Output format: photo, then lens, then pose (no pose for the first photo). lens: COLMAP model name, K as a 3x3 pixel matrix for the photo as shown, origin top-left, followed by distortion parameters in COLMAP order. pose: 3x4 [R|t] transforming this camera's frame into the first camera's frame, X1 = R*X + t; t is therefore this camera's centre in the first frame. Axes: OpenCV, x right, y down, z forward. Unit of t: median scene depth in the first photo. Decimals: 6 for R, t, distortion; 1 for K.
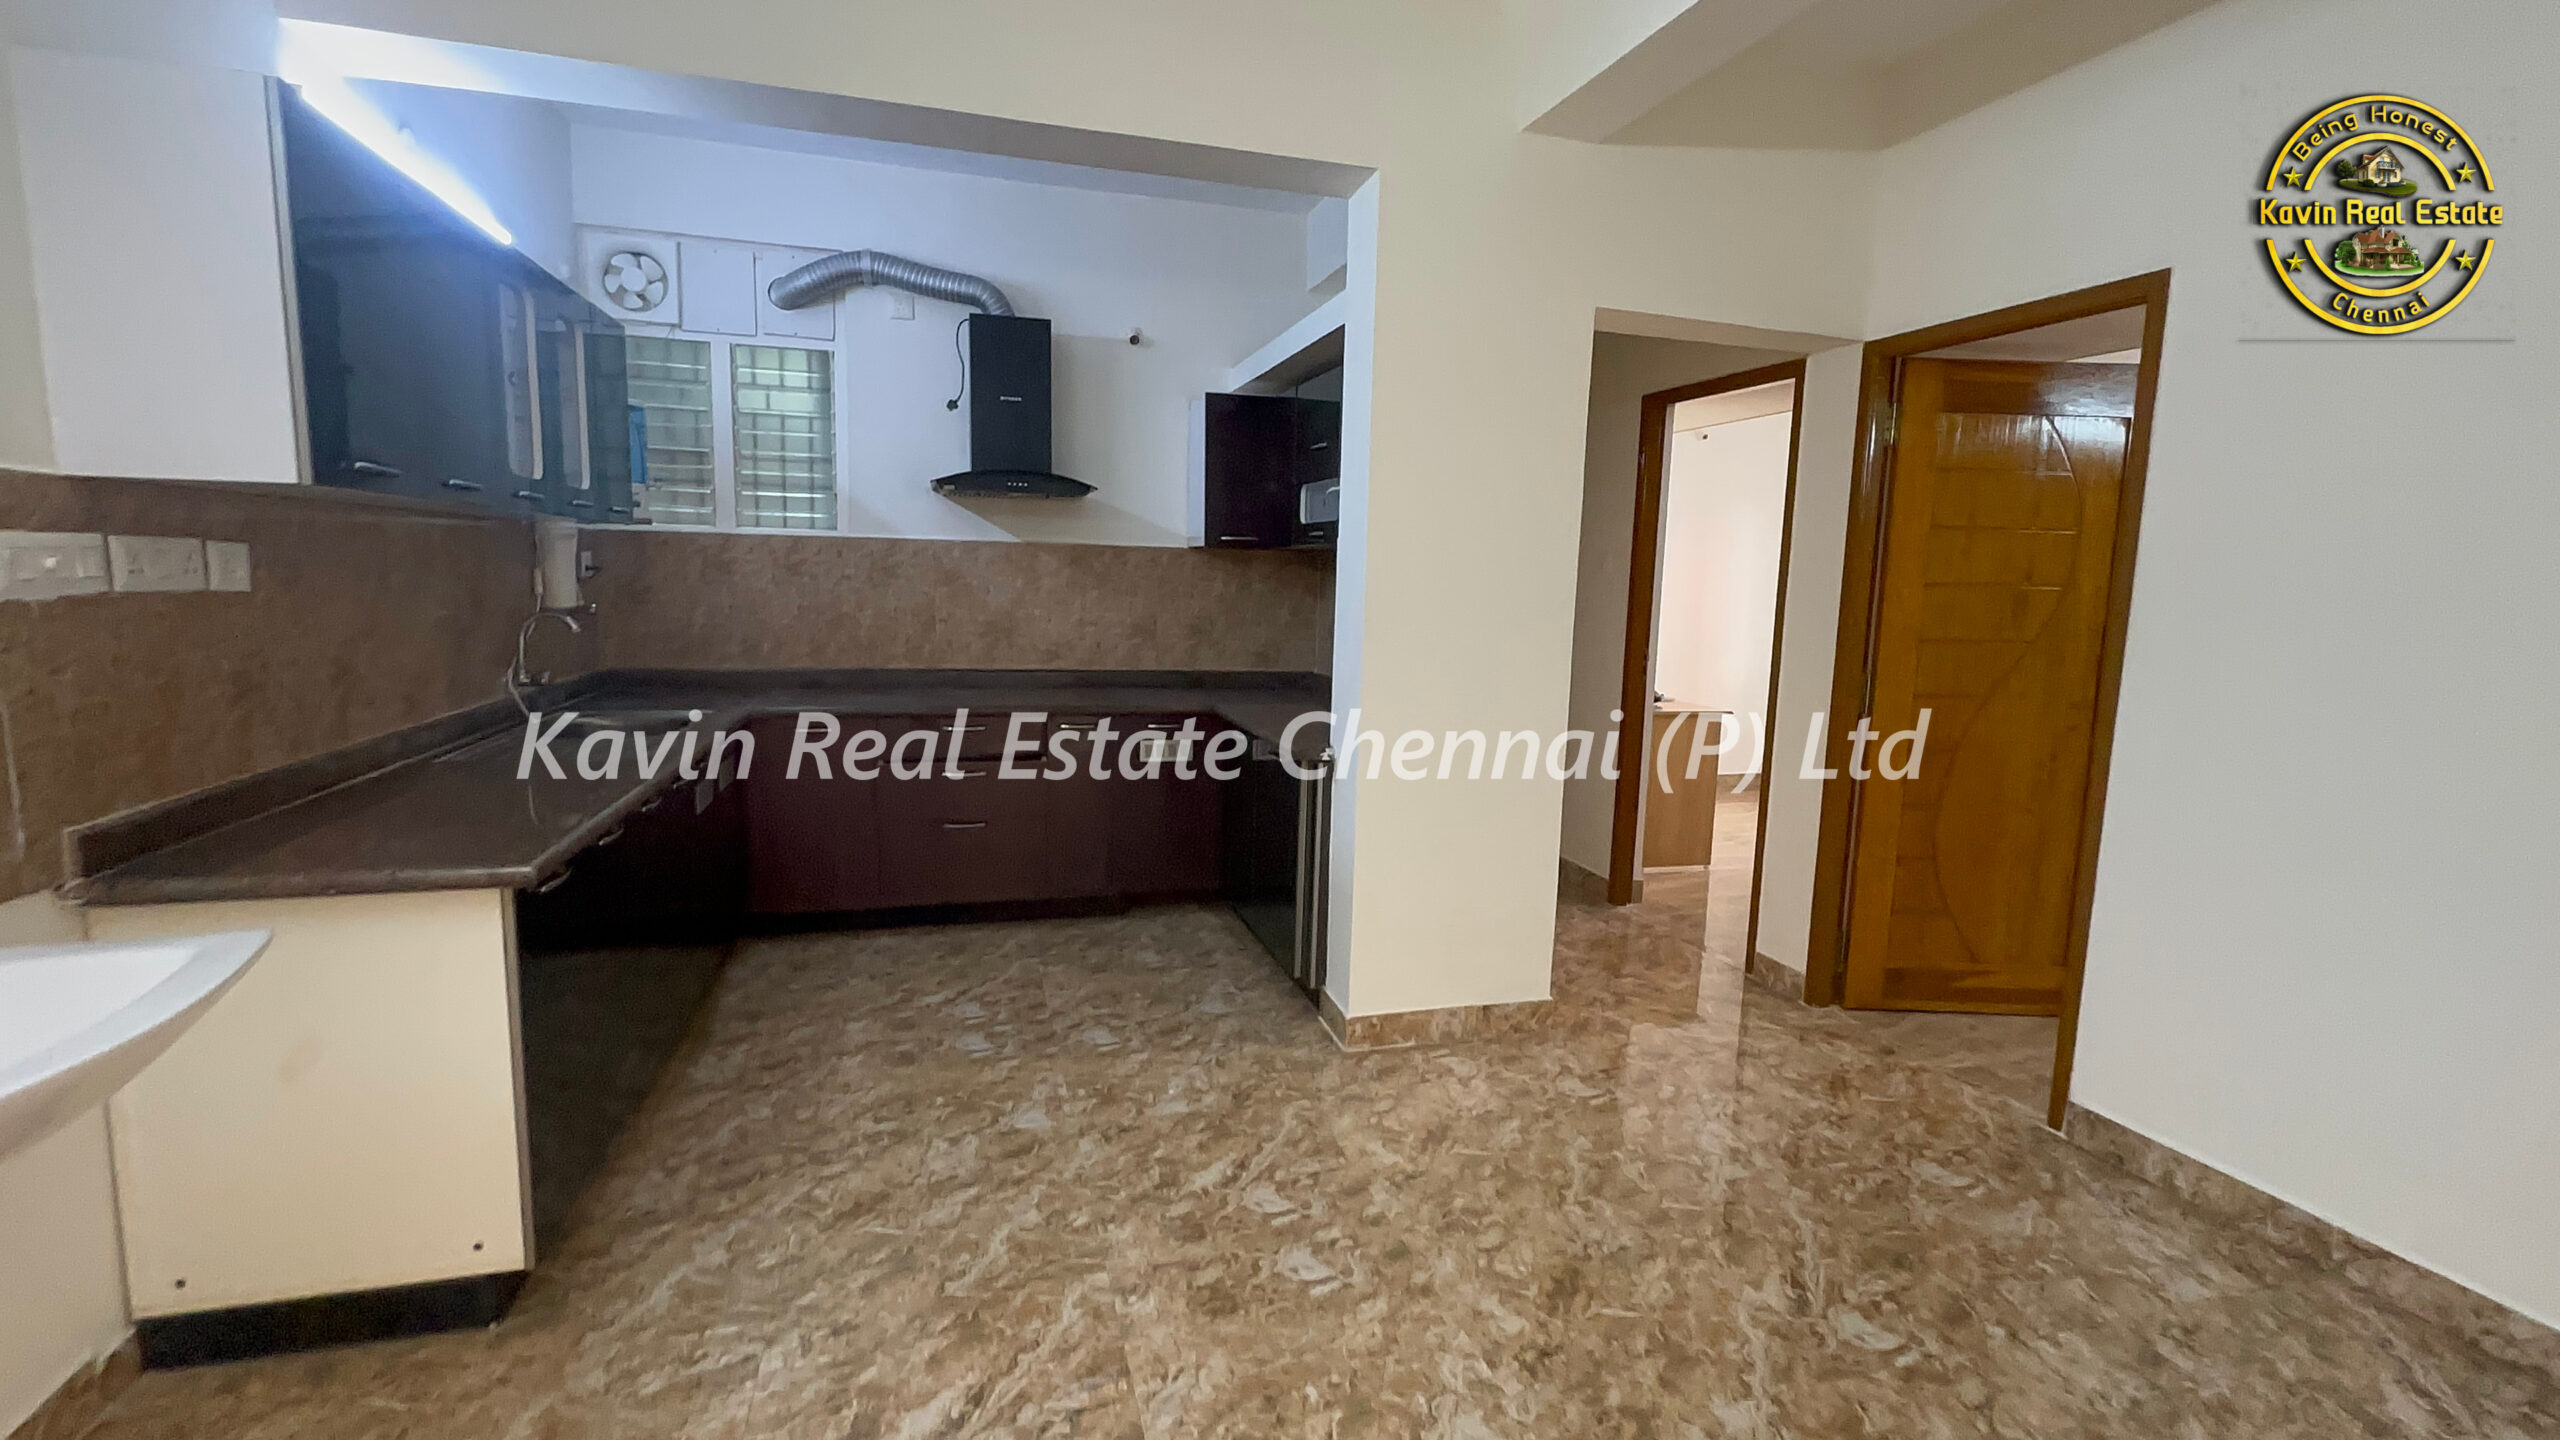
lens RADIAL K [[1124.5, 0, 1275.8], [0, 1124.5, 716.3], [0, 0, 1]] dist [-0.003355, 0.001096]
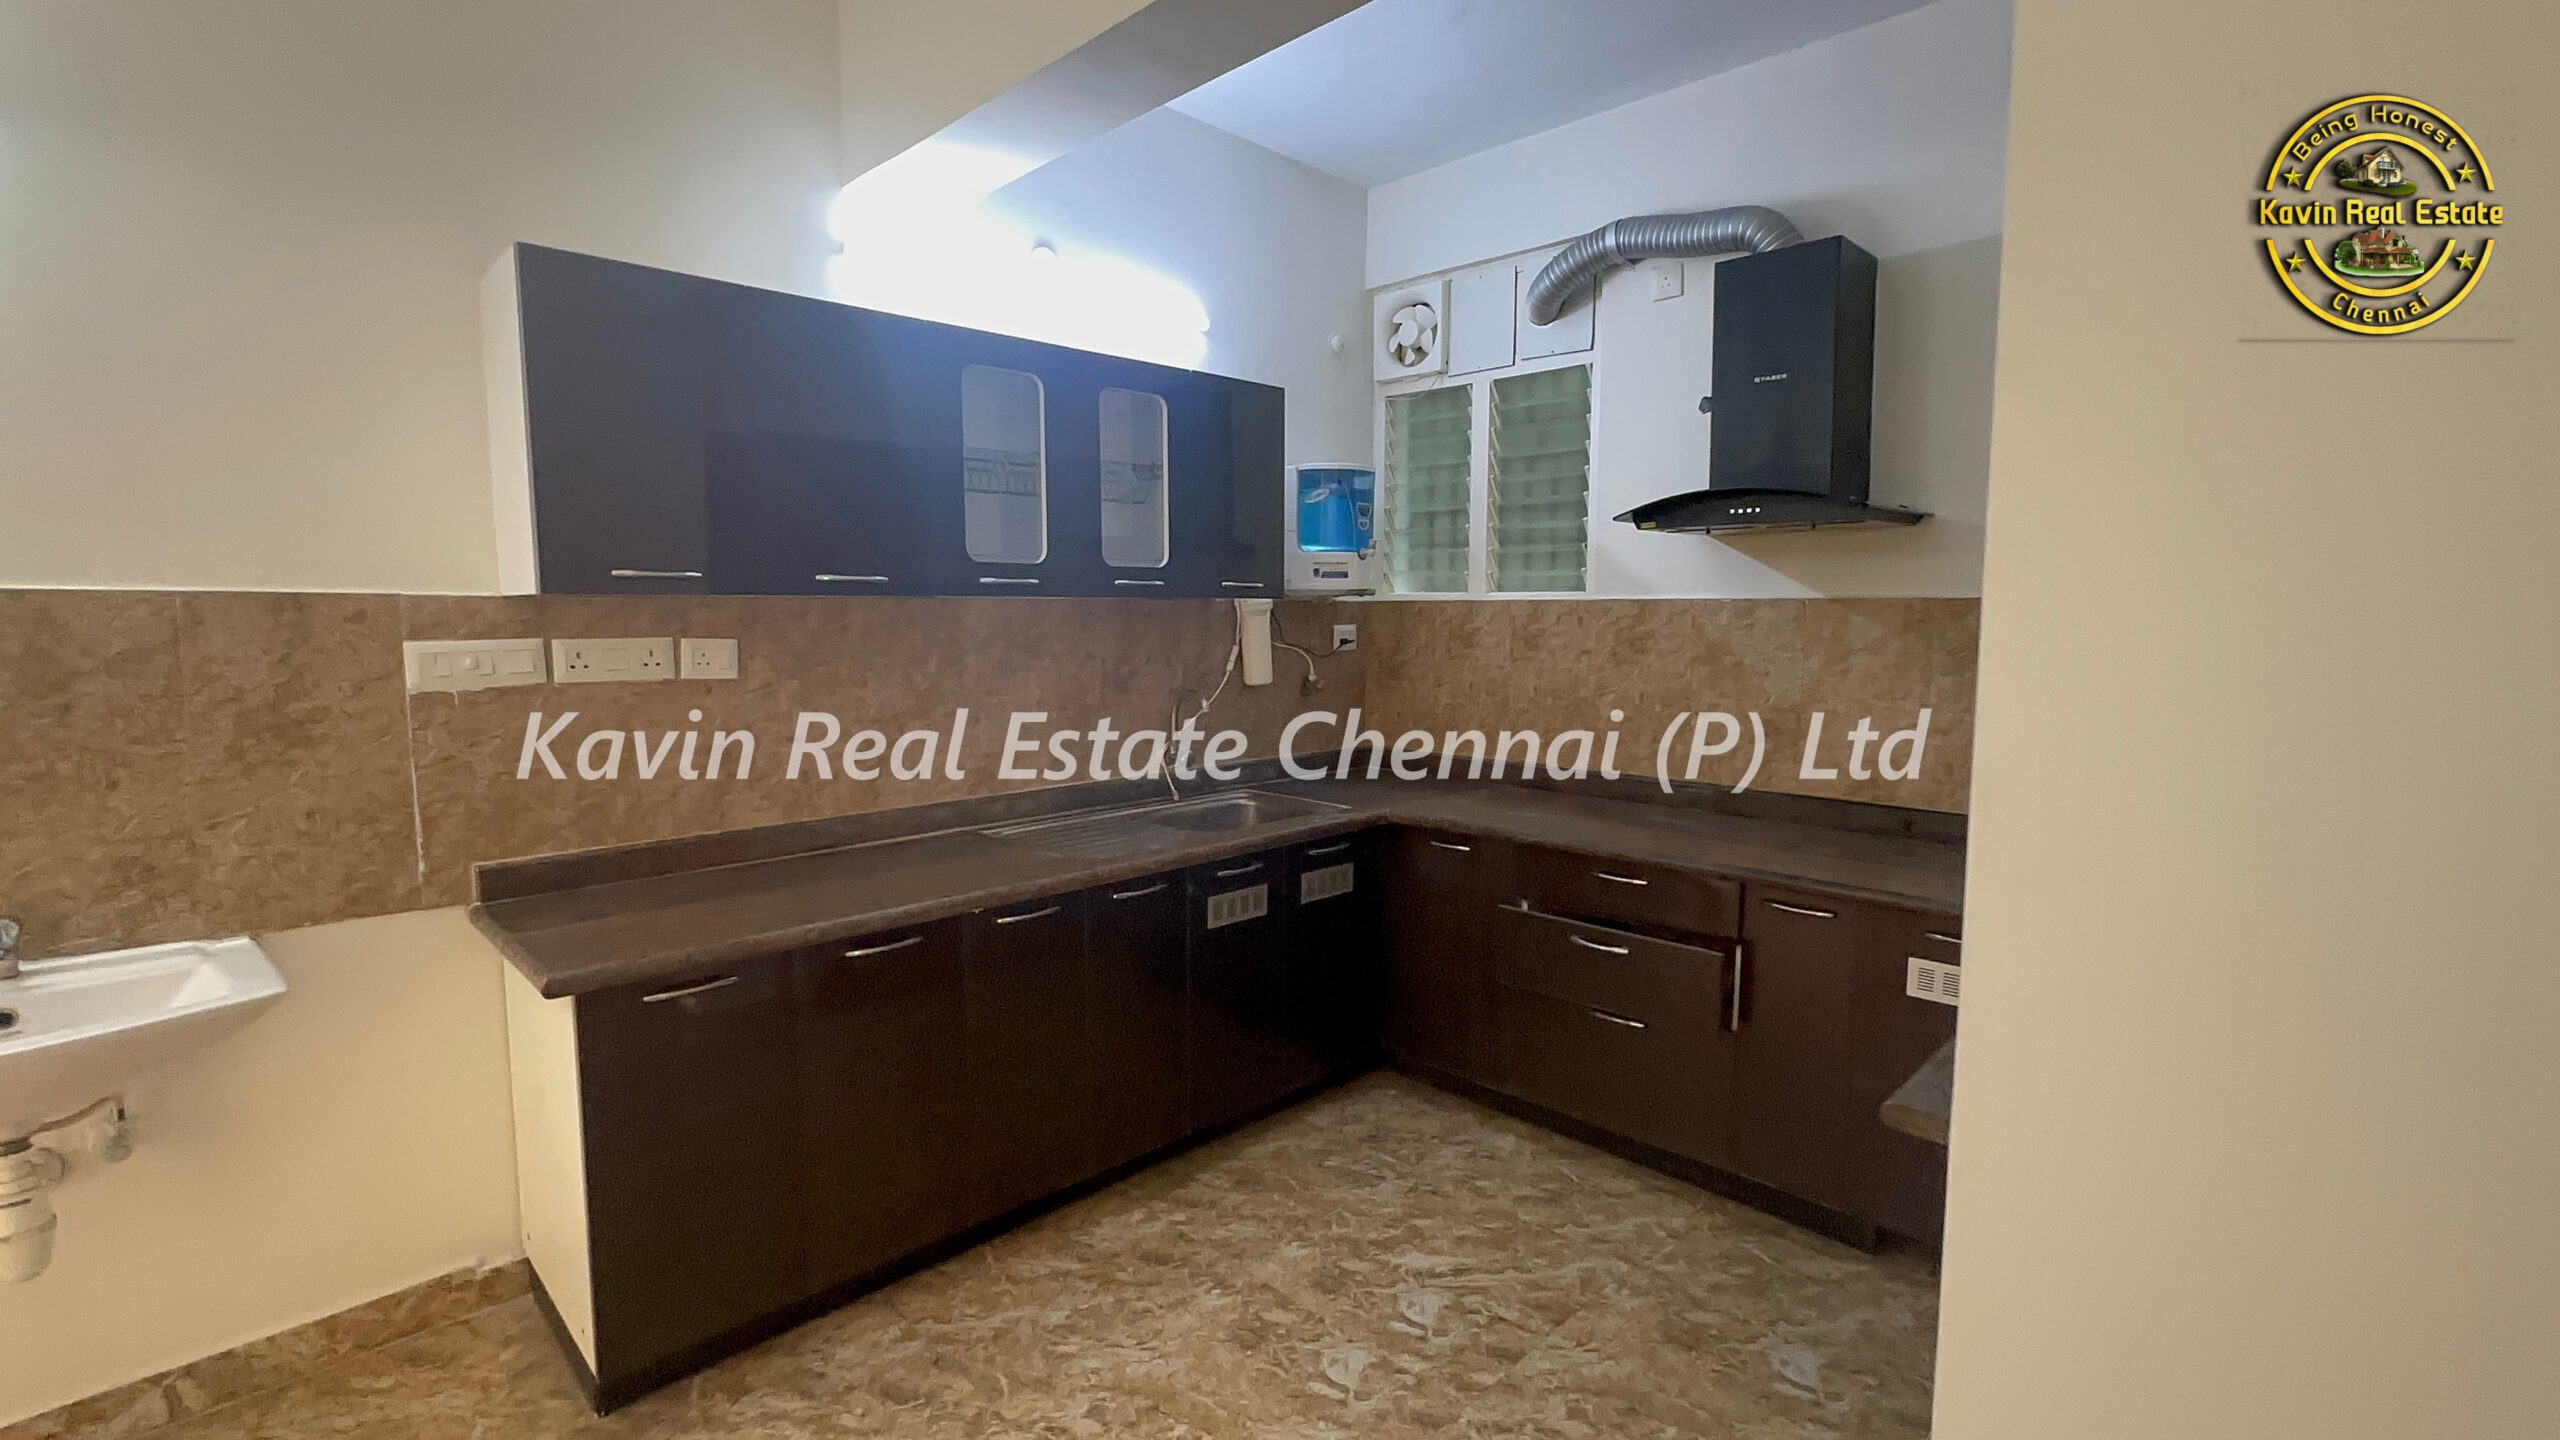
lens RADIAL K [[1124.5, 0, 1268.3], [0, 1124.5, 713.1], [0, 0, 1]] dist [-0.003355, 0.001096]
pose [[0.476132, 0.057477, -0.877493, 0.258840], [-0.098487, 0.995069, 0.011739, -0.091867], [0.873841, 0.080833, 0.479445, 0.586033]]
